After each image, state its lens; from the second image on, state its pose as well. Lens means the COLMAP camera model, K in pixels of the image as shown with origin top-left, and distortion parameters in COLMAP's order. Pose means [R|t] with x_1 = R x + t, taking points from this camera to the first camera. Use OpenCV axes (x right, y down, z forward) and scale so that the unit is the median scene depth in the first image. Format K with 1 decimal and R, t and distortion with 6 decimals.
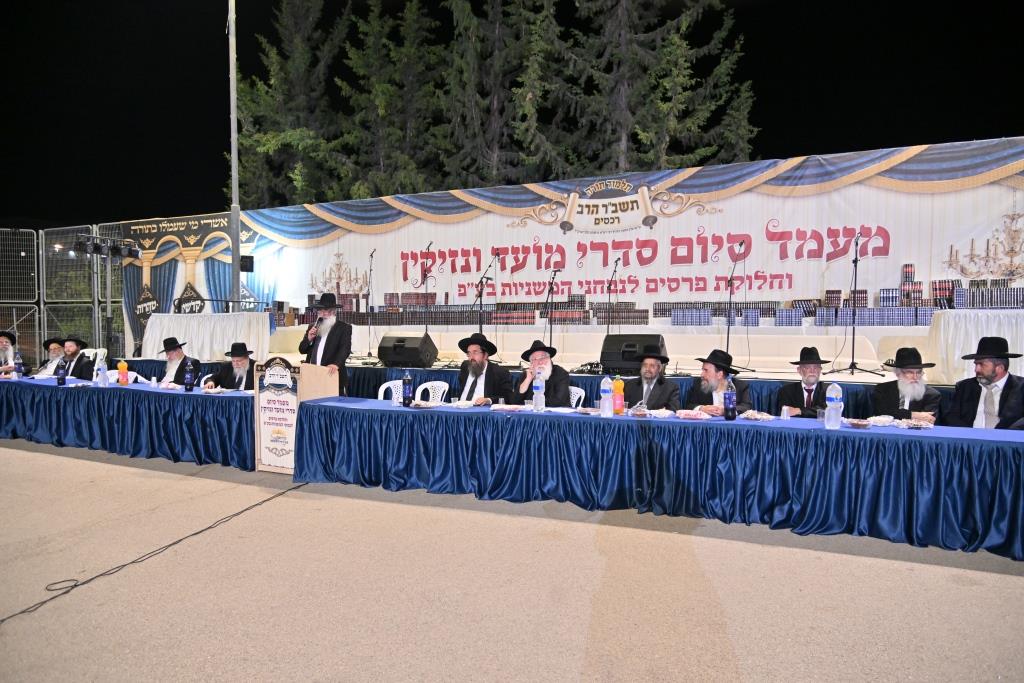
lens RADIAL K [[678.6, 0, 512.0], [0, 678.6, 341.5], [0, 0, 1]] dist [-0.003127, -0.002290]
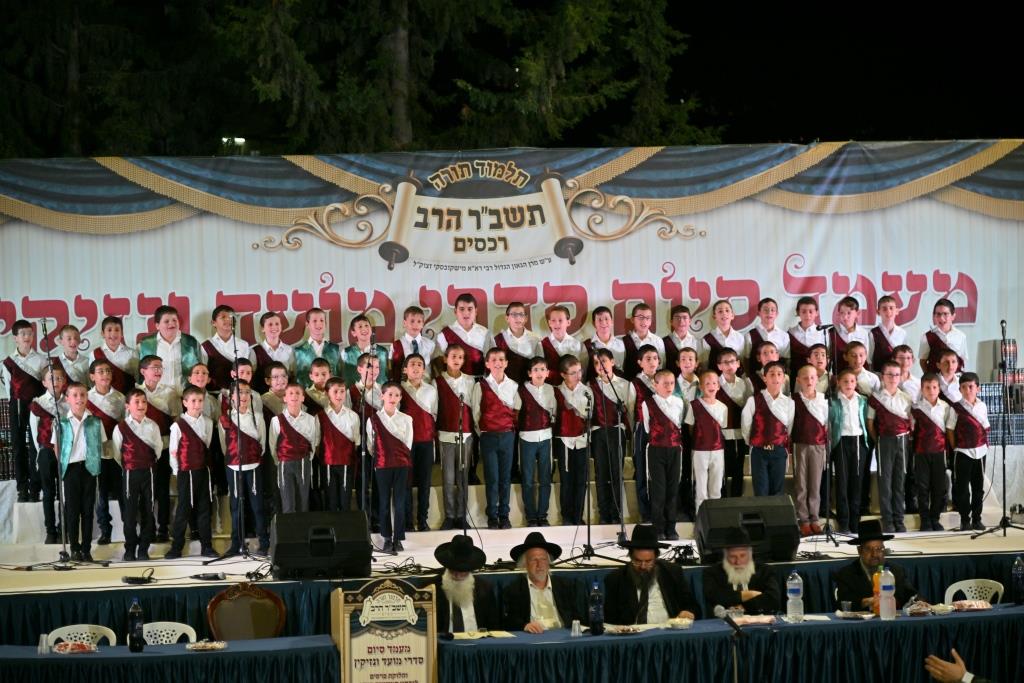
lens RADIAL K [[3071.2, 0, 512.0], [0, 3071.2, 341.5], [0, 0, 1]] dist [0.031790, -0.174341]
pose [[0.831179, -0.040538, 0.554525, -1.242585], [0.041886, 0.999070, 0.010253, -0.150829], [-0.554425, 0.014705, 0.832104, -0.987447]]
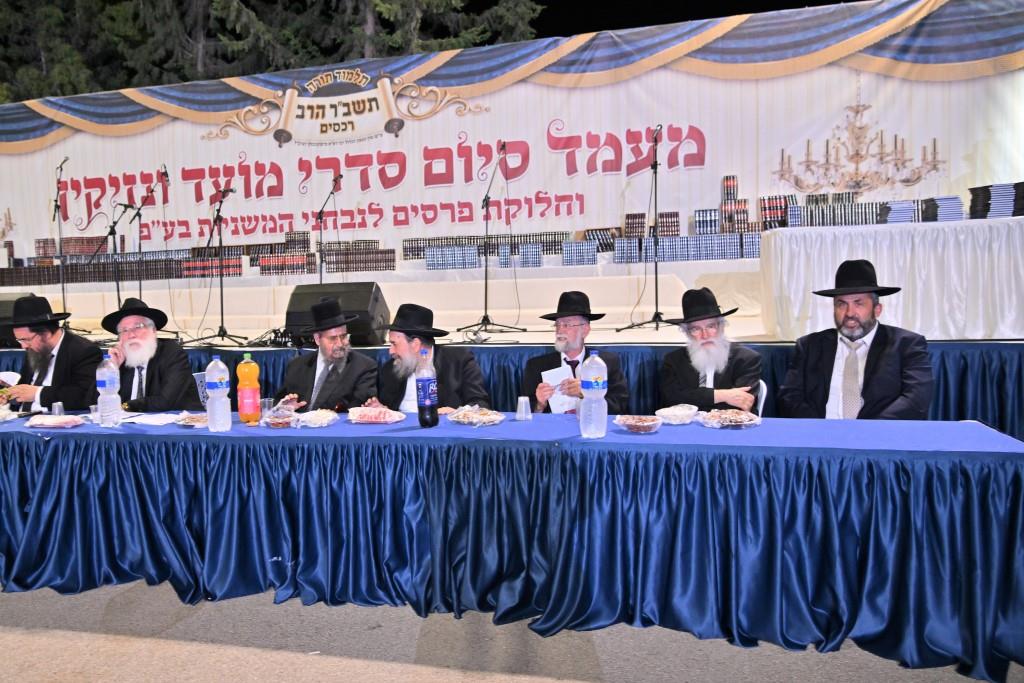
lens RADIAL K [[790.9, 0, 427.4], [0, 790.9, 311.5], [0, 0, 1]] dist [-0.010063, 0.001608]
pose [[0.988271, -0.041418, 0.146990, 0.120220], [0.038927, 0.999046, 0.019783, 0.003835], [-0.147669, -0.013829, 0.988940, 0.185199]]
